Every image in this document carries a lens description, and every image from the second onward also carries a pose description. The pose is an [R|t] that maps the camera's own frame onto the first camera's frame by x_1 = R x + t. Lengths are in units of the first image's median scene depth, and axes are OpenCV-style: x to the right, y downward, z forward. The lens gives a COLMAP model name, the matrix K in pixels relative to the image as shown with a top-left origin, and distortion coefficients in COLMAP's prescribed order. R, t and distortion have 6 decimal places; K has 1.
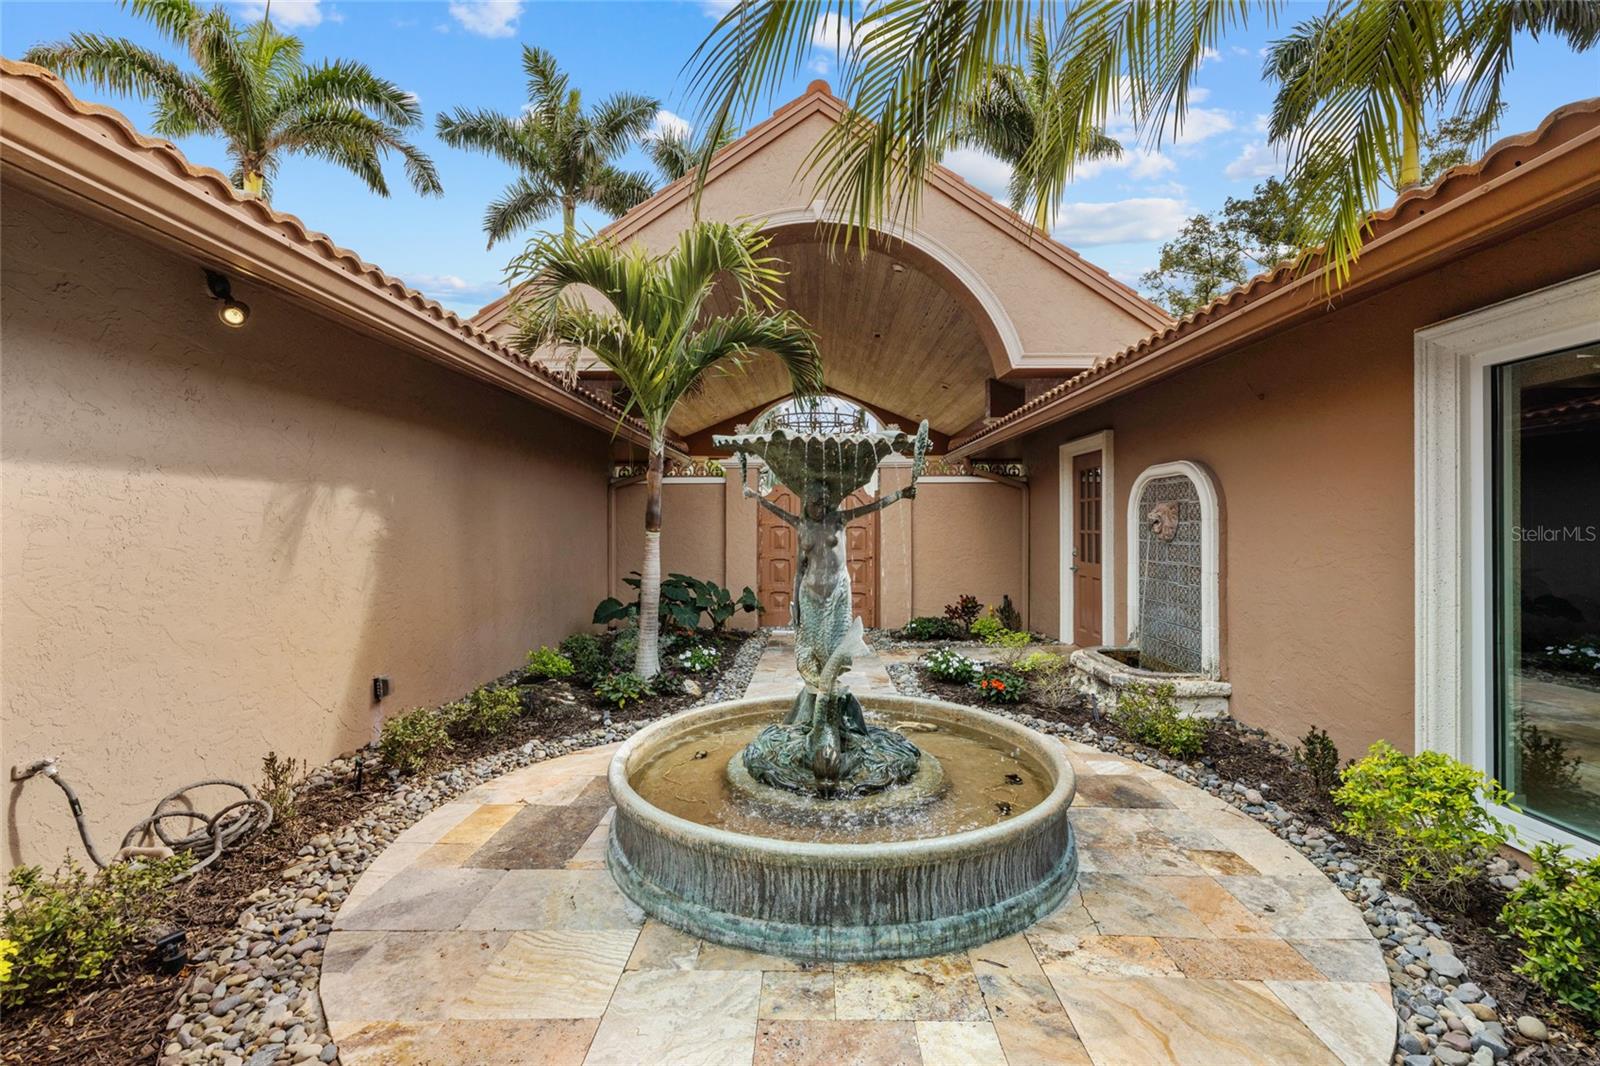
lens RADIAL K [[679.5, 0, 804.3], [0, 679.5, 525.1], [0, 0, 1]] dist [-0.000110, 0.000117]
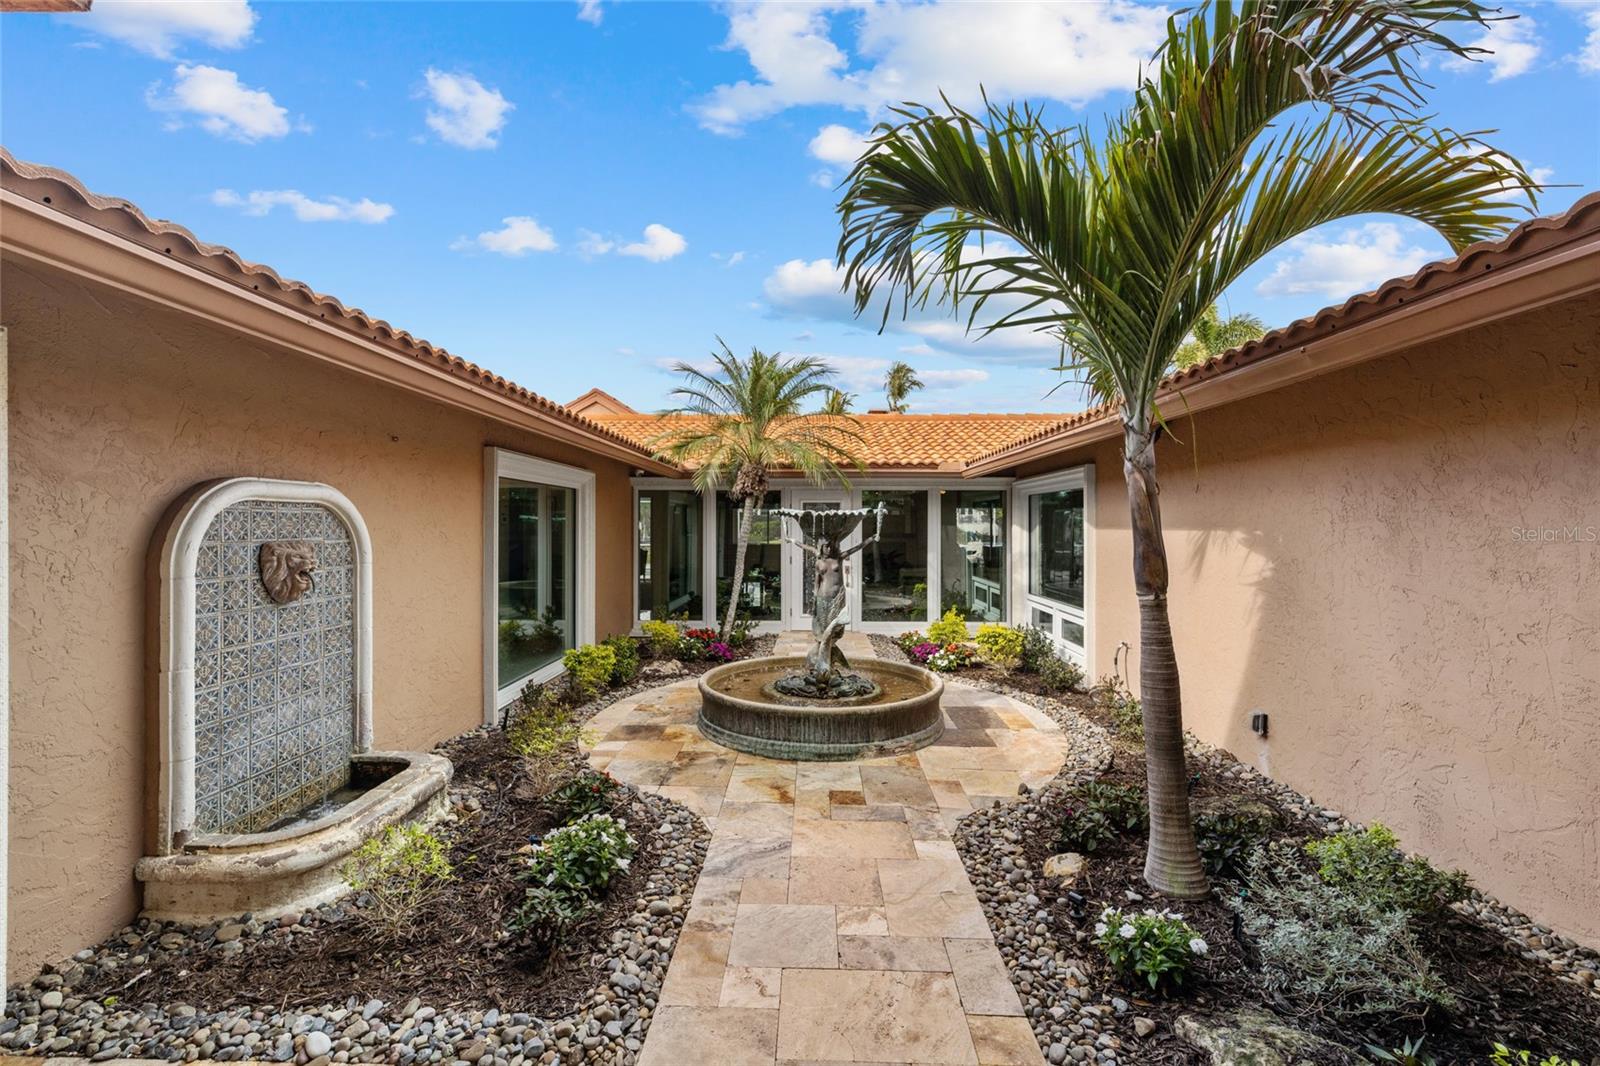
lens RADIAL K [[650.0, 0, 800.0], [0, 650.0, 521.1], [0, 0, 1]] dist [-0.000024, 0.000105]
pose [[-0.999818, 0.000695, 0.019050, 0.054504], [0.000578, 0.999981, -0.006112, -0.062796], [-0.019054, -0.006100, -0.999800, 2.036831]]
